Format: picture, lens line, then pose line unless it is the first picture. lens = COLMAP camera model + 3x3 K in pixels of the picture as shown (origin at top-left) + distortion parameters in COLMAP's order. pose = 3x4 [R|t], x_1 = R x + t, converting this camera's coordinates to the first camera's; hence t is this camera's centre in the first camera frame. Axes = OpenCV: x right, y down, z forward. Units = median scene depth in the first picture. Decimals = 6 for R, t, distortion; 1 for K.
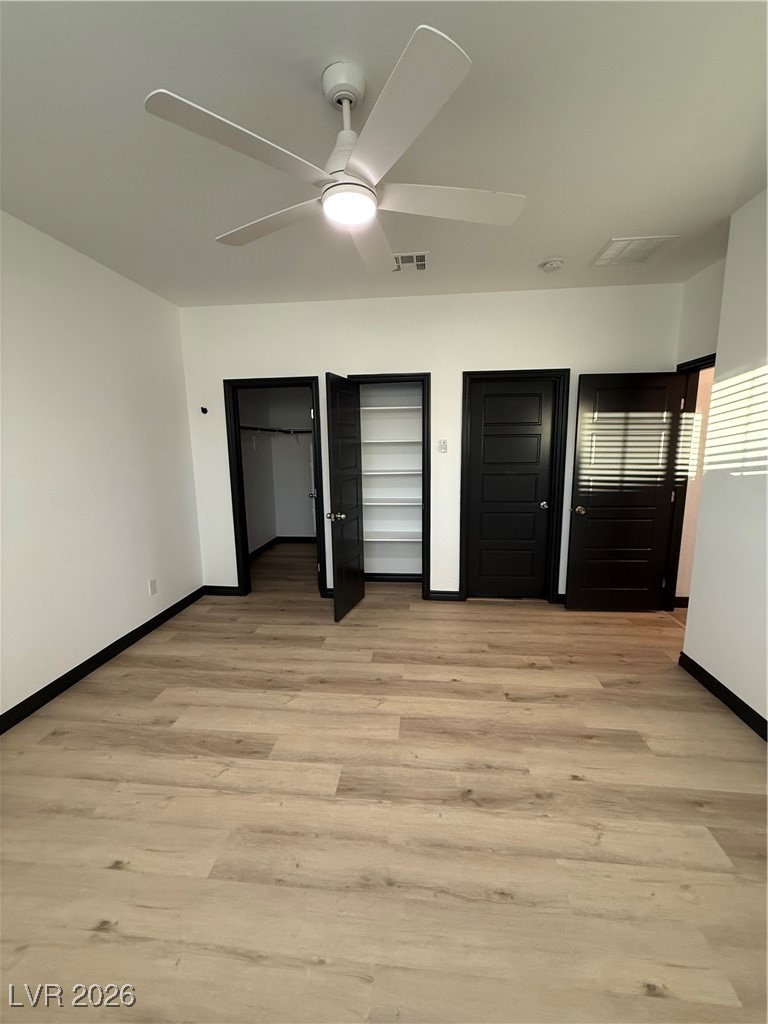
lens RADIAL K [[399.7, 0, 381.6], [0, 399.7, 514.2], [0, 0, 1]] dist [-0.001103, 0.000097]
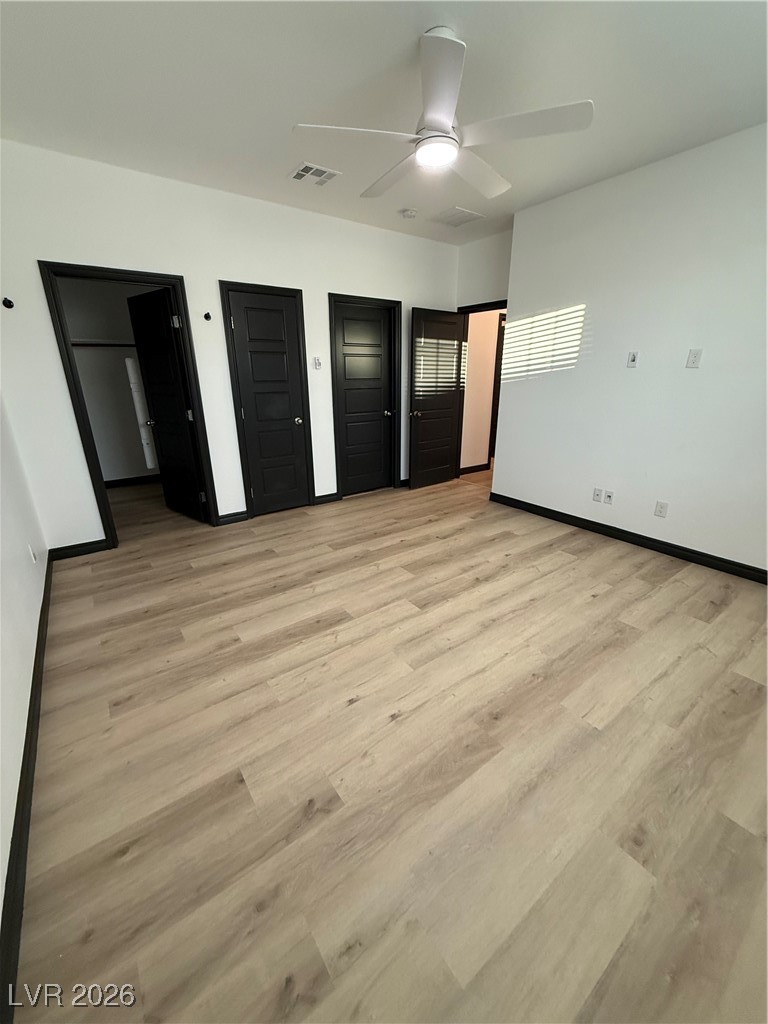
lens RADIAL K [[399.7, 0, 380.3], [0, 399.7, 509.5], [0, 0, 1]] dist [-0.001103, 0.000097]
pose [[0.751690, -0.208833, 0.625581, -0.672410], [0.109295, 0.974873, 0.194108, 0.040069], [-0.650398, -0.077536, 0.755626, 0.031955]]
